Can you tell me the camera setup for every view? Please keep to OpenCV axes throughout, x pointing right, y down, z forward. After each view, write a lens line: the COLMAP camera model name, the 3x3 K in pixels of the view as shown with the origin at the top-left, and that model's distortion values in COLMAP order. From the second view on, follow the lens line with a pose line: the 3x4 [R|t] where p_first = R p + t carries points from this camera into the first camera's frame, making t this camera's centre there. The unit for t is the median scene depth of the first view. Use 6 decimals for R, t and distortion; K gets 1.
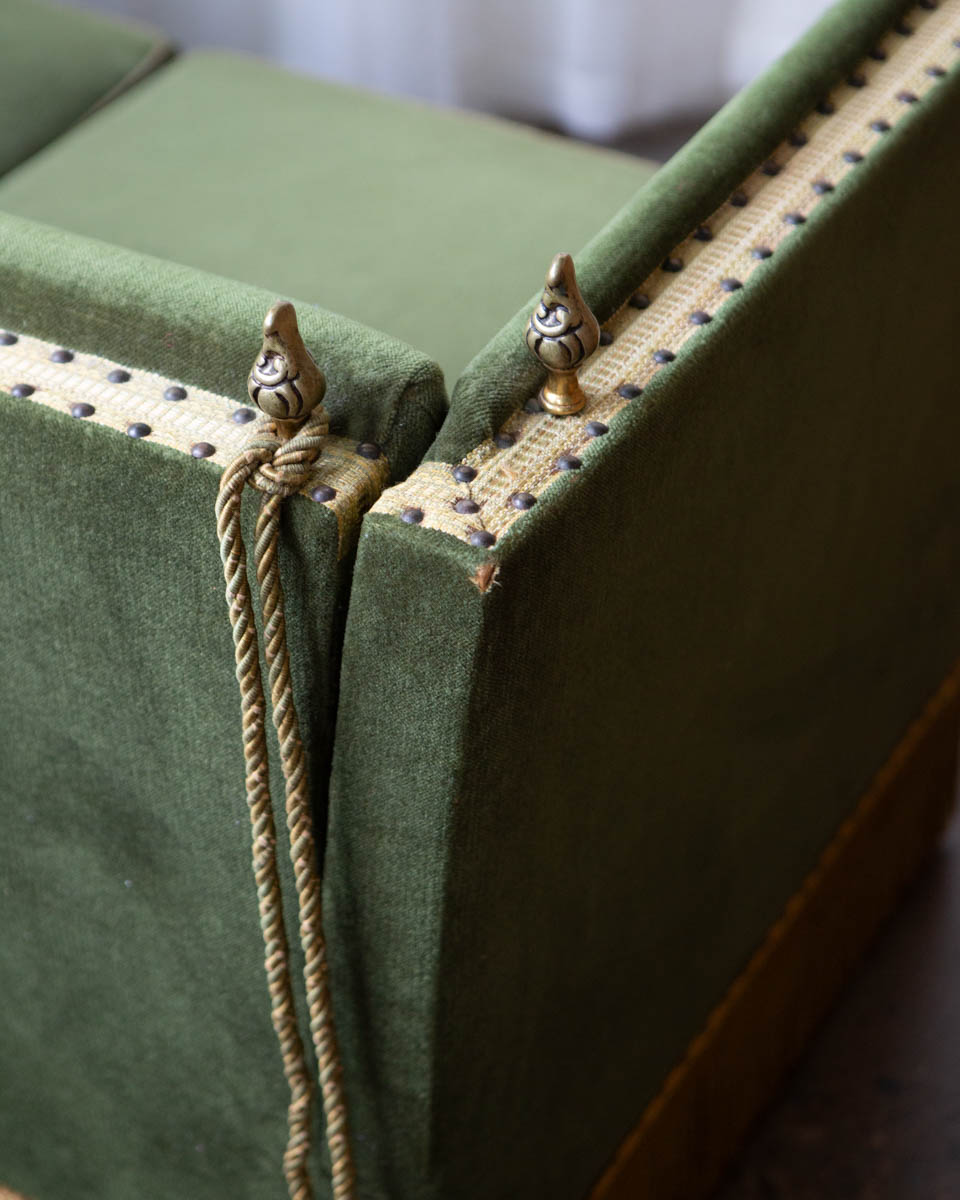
lens RADIAL K [[2802.7, 0, 461.7], [0, 2802.7, 599.8], [0, 0, 1]] dist [0.097341, 0.525439]
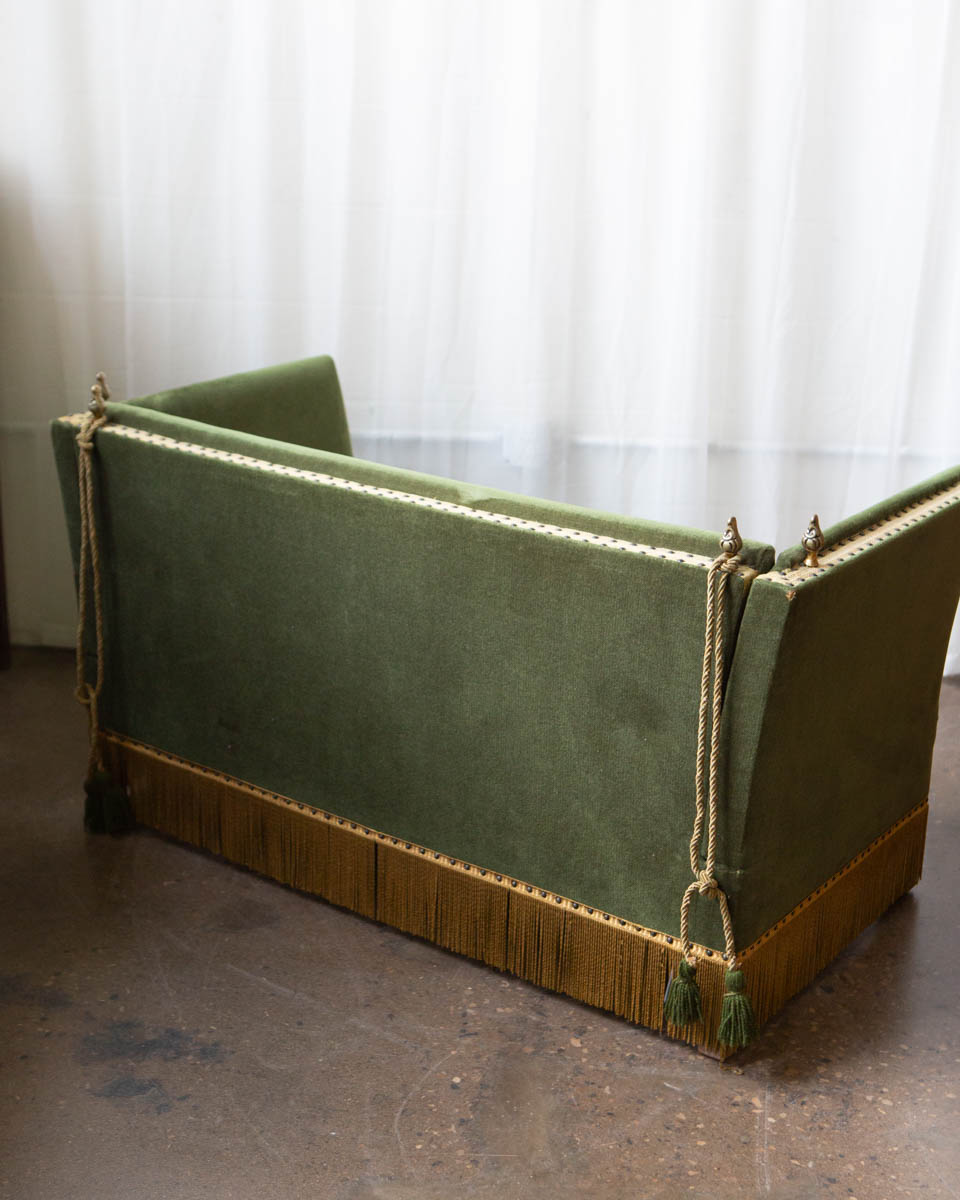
lens RADIAL K [[1799.2, 0, 480.0], [0, 1799.2, 600.0], [0, 0, 1]] dist [-0.036896, 0.081743]
pose [[0.994456, 0.081430, -0.066526, -0.203146], [-0.099381, 0.934560, -0.341646, 0.716645], [0.034353, 0.346363, 0.937471, -0.951396]]
